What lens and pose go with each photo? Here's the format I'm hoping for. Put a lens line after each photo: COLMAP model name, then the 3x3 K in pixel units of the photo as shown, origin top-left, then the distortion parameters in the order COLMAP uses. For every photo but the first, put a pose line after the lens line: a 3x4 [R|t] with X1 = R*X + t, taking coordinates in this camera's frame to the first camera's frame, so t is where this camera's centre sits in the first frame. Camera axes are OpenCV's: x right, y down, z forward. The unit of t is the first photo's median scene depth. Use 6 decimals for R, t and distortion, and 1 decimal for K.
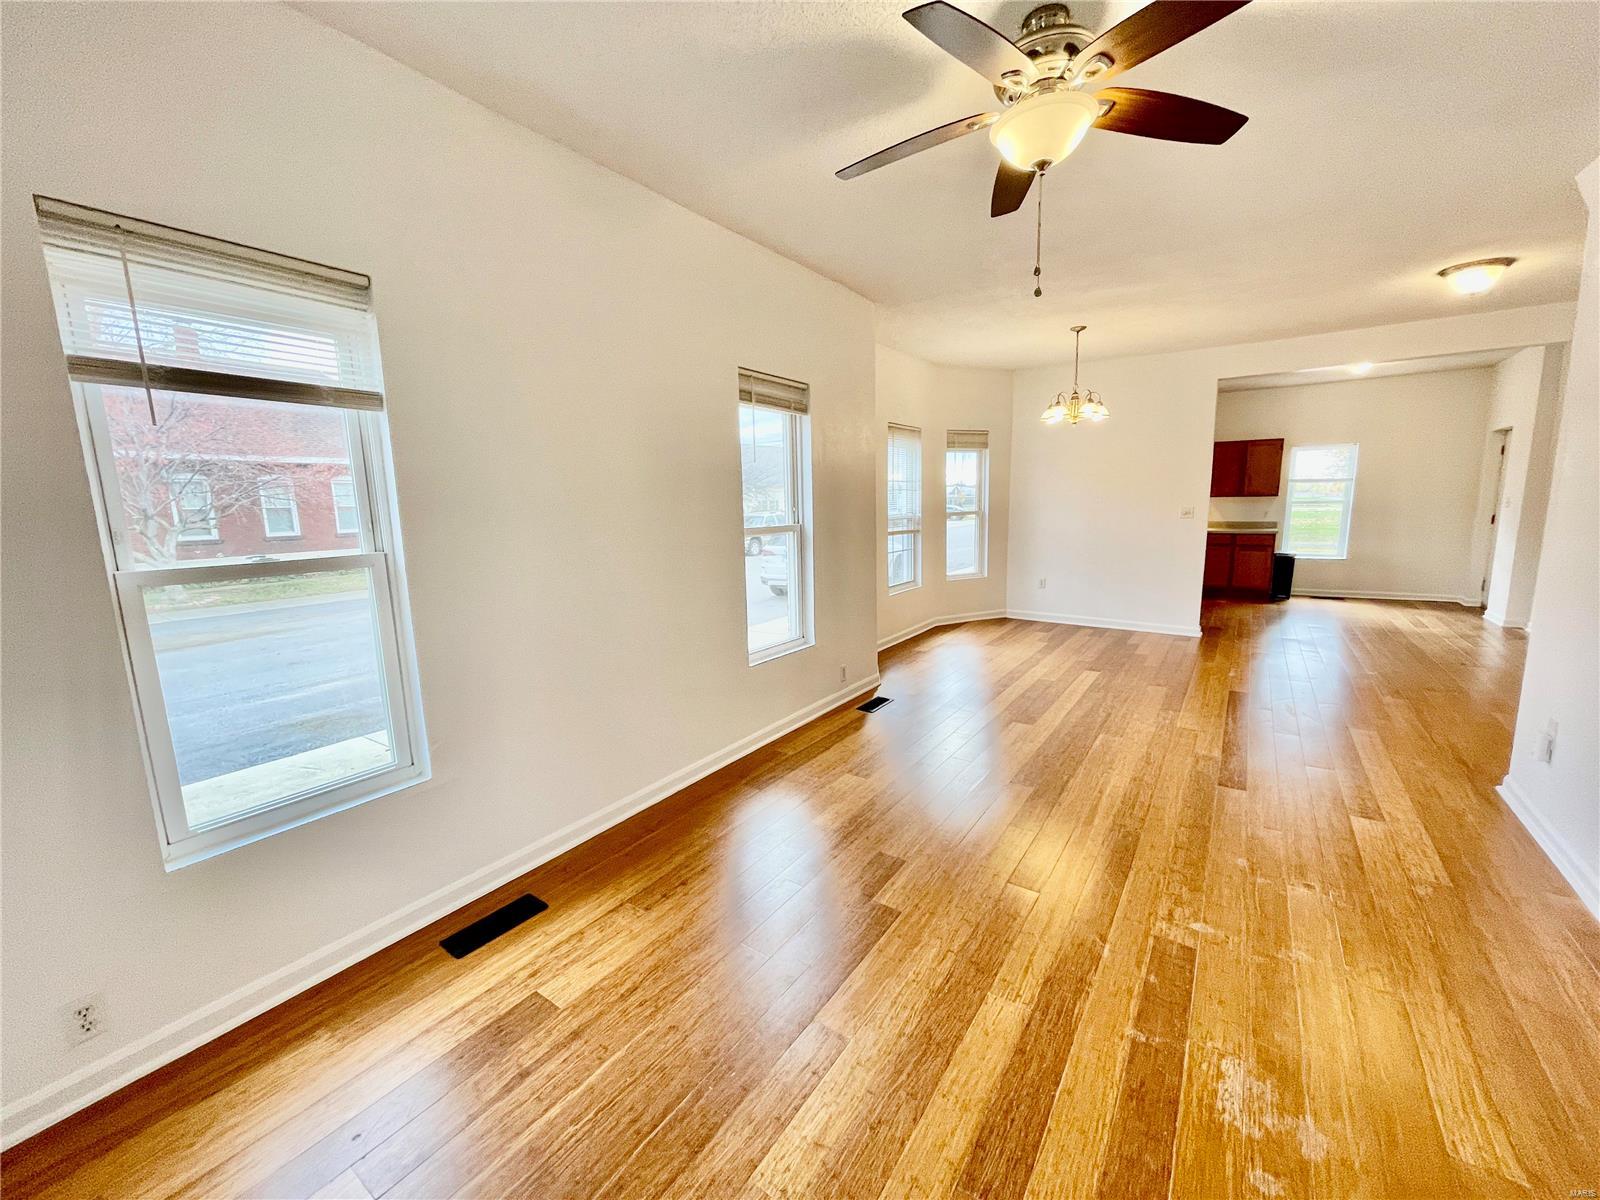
lens RADIAL K [[643.9, 0, 793.3], [0, 643.9, 605.5], [0, 0, 1]] dist [-0.000763, -0.000736]
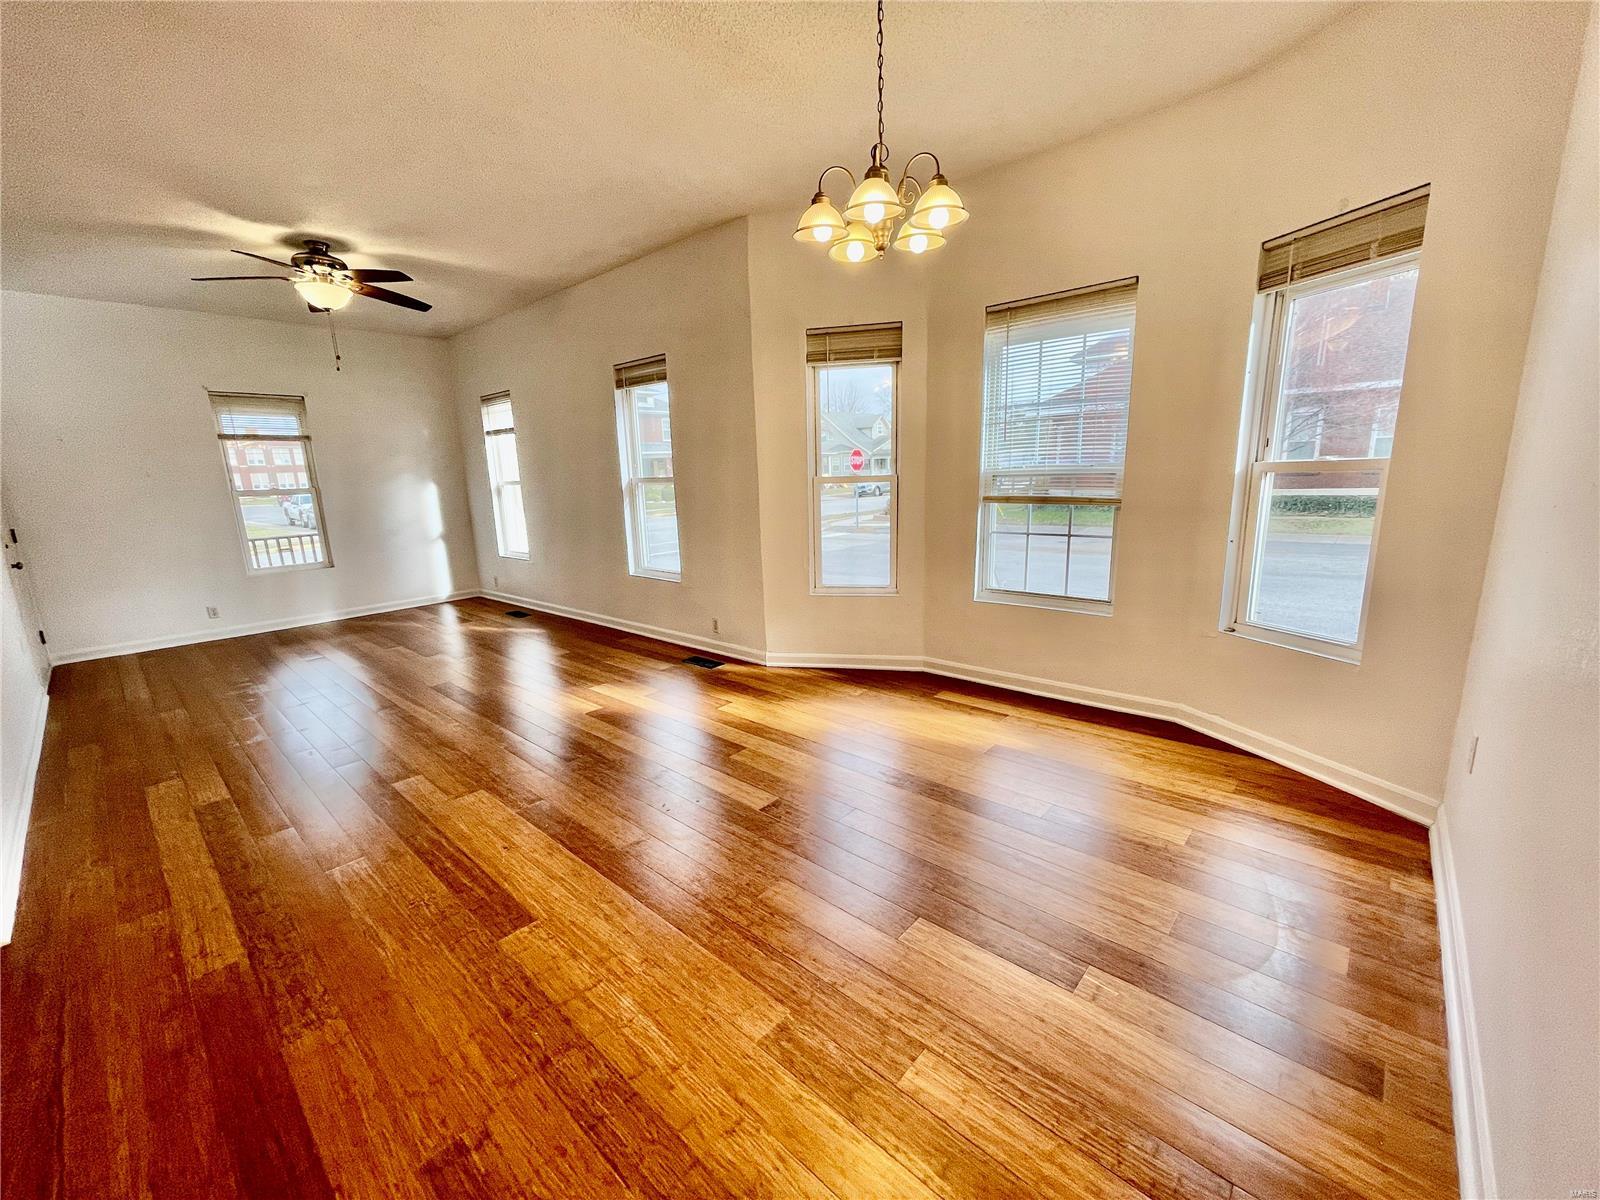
lens RADIAL K [[643.9, 0, 793.9], [0, 643.9, 605.2], [0, 0, 1]] dist [-0.000763, -0.000736]
pose [[-0.122972, 0.232209, -0.964861, 0.963618], [-0.122266, 0.961289, 0.246932, -0.178585], [0.984850, 0.148336, -0.089820, 1.113474]]
